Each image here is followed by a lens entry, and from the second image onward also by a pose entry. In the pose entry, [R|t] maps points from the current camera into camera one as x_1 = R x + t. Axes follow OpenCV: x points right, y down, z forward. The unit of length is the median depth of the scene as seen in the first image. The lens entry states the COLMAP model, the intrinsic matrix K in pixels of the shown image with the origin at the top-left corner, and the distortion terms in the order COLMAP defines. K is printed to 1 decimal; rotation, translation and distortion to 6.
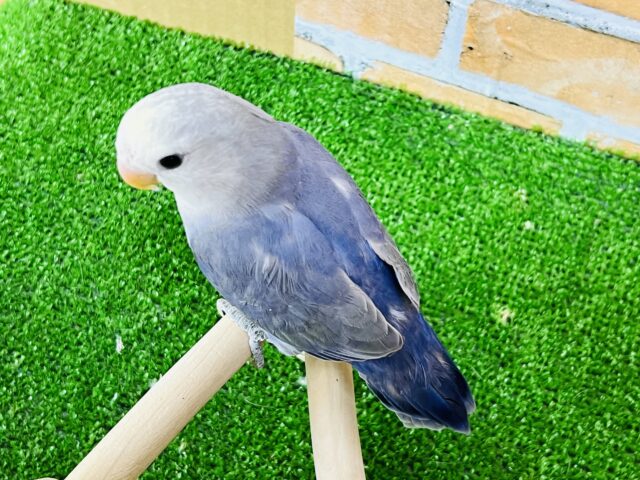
lens RADIAL K [[1092.0, 0, 334.6], [0, 1092.0, 209.4], [0, 0, 1]] dist [0.190638, -1.029904]
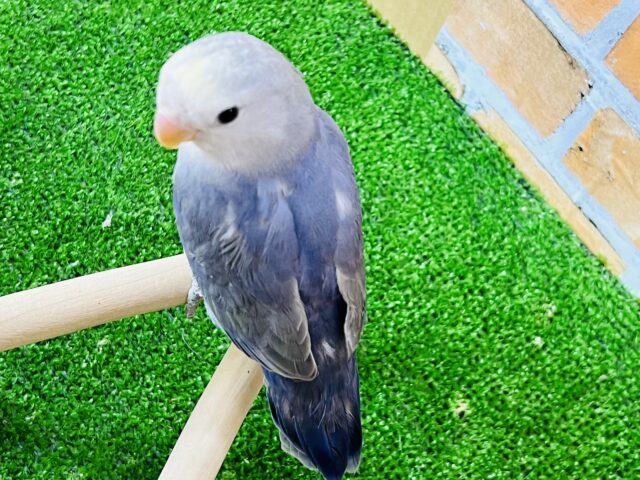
lens RADIAL K [[1092.0, 0, 334.6], [0, 1092.0, 209.4], [0, 0, 1]] dist [0.190638, -1.029904]
pose [[0.843091, 0.525513, -0.114169, 0.079358], [-0.521144, 0.850782, 0.067661, -0.055820], [0.132690, 0.002454, 0.991155, 0.041045]]
